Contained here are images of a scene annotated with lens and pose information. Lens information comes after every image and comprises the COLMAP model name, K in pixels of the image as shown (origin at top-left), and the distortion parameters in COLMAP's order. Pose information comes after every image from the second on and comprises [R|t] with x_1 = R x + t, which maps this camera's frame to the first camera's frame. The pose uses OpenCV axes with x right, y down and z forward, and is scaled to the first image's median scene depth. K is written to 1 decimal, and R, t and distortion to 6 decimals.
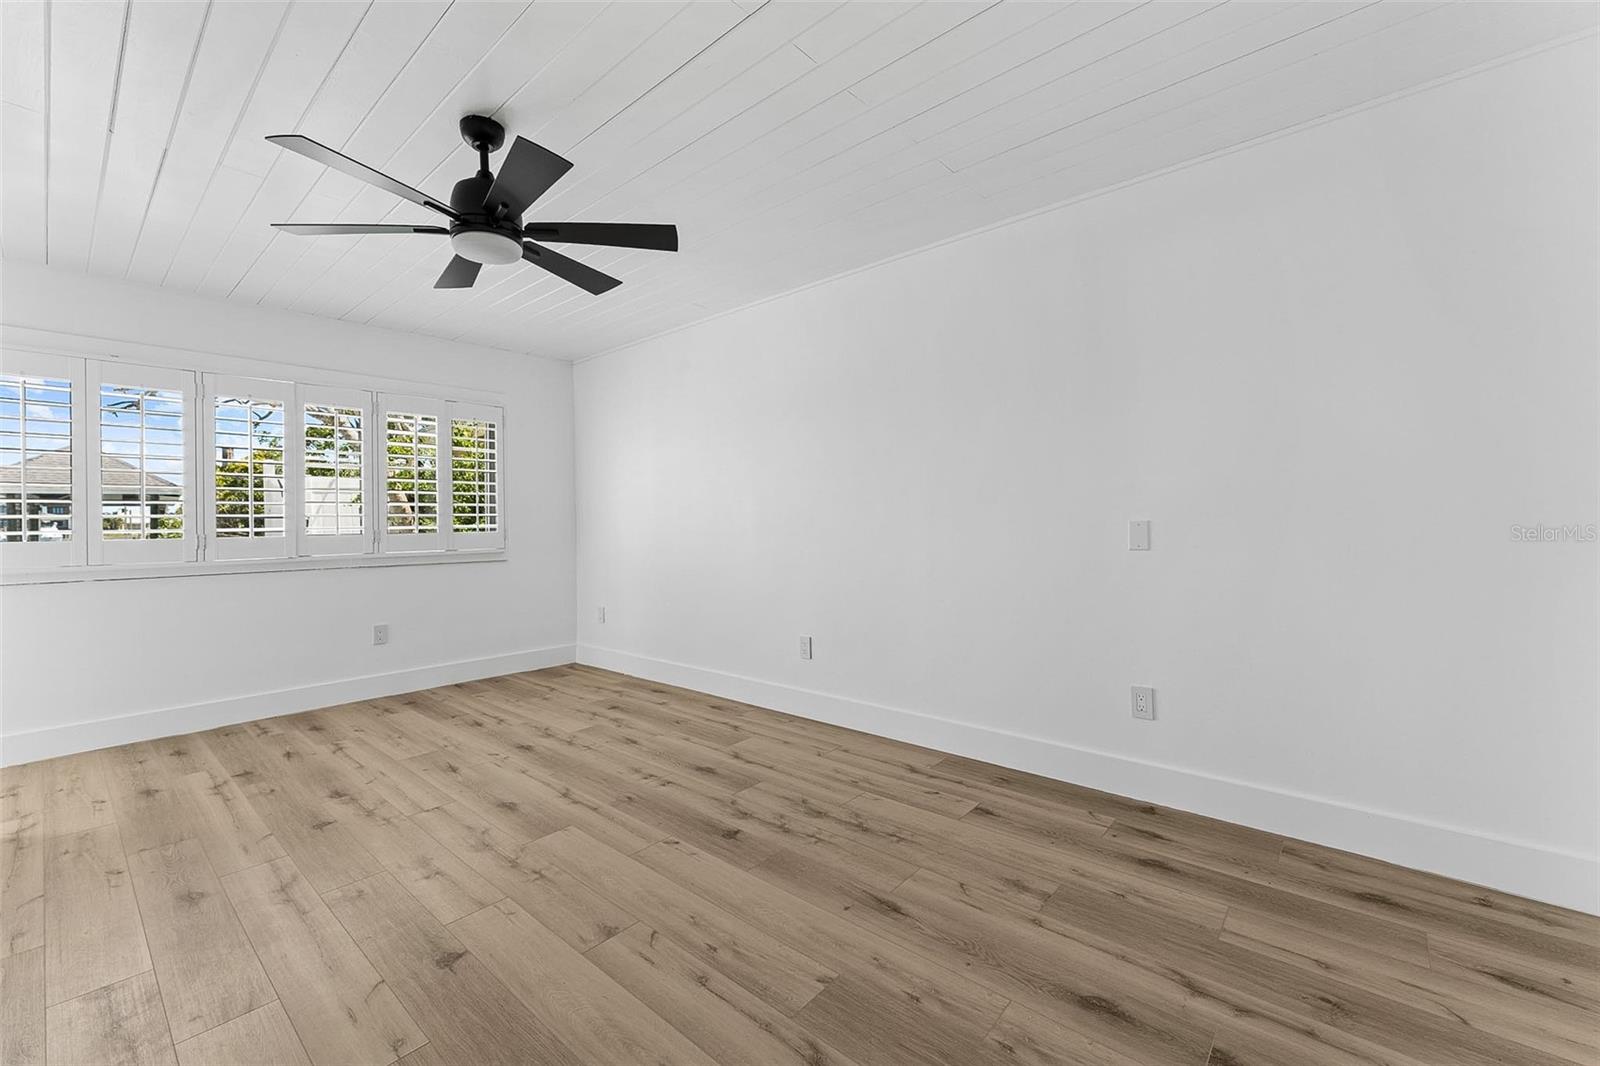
lens RADIAL K [[633.8, 0, 801.9], [0, 633.8, 526.9], [0, 0, 1]] dist [-0.004166, -0.000662]
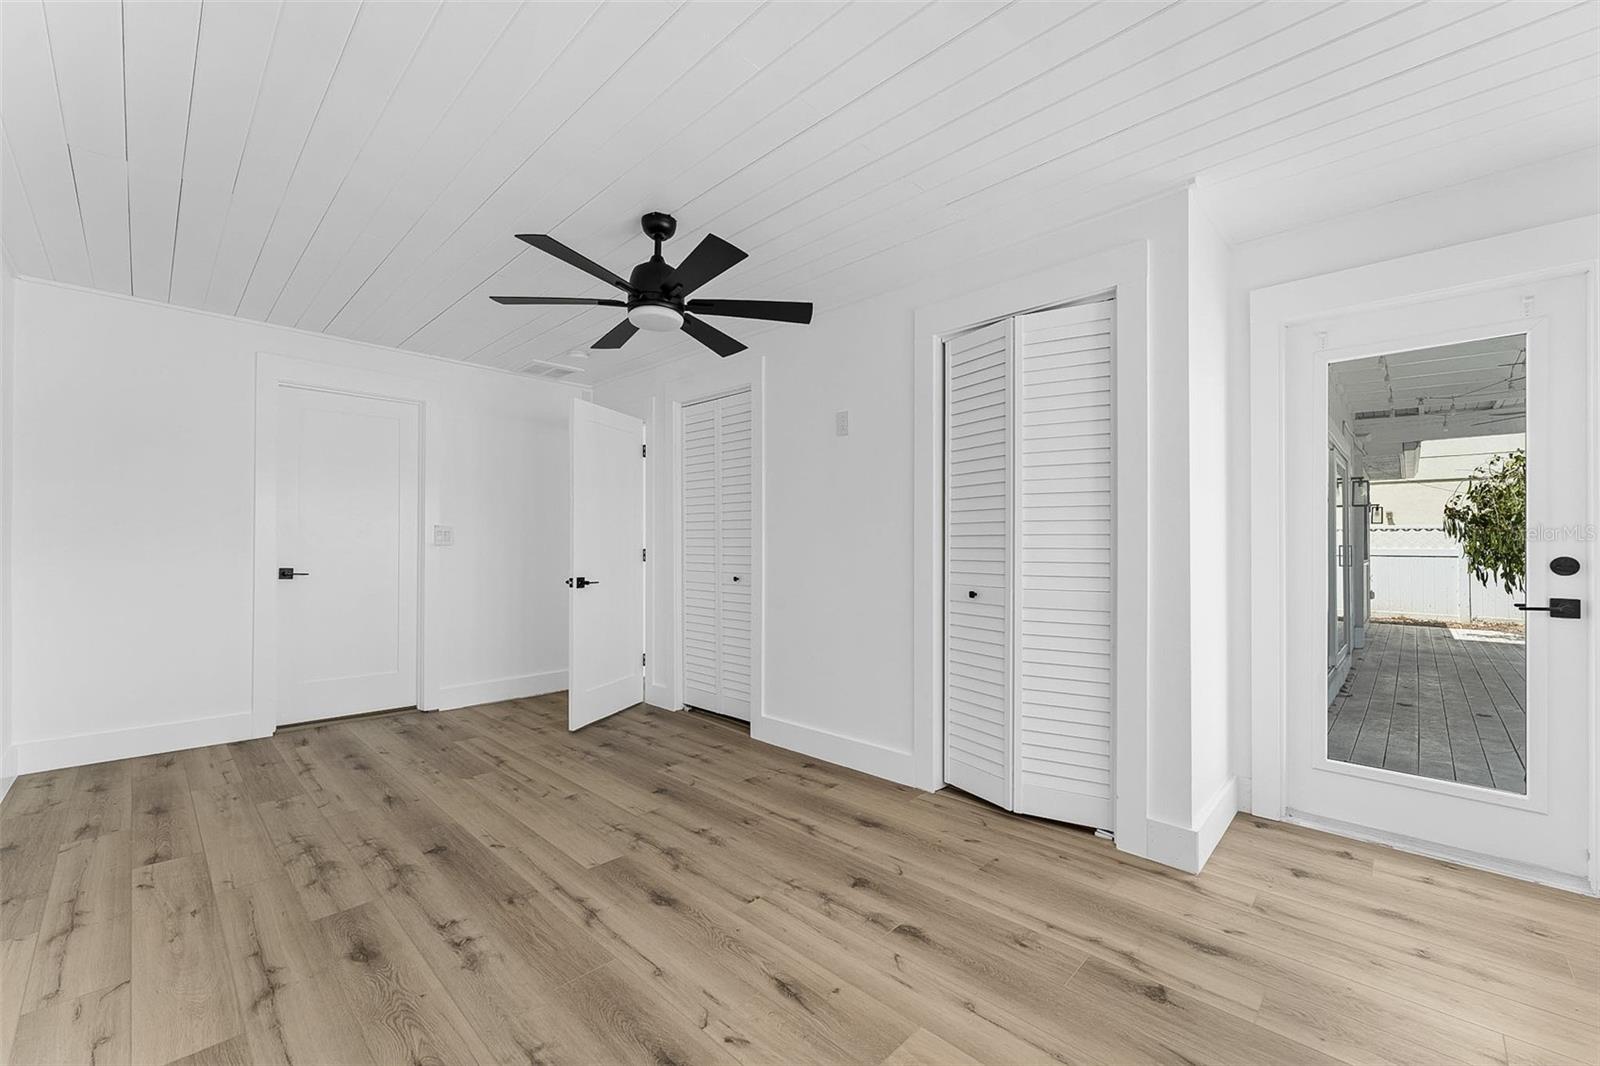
lens RADIAL K [[633.8, 0, 794.2], [0, 633.8, 544.4], [0, 0, 1]] dist [-0.004166, -0.000662]
pose [[-0.997295, 0.009554, 0.072874, -0.698301], [0.009720, 0.999951, 0.001920, -0.006092], [-0.072852, 0.002624, -0.997339, 1.796295]]
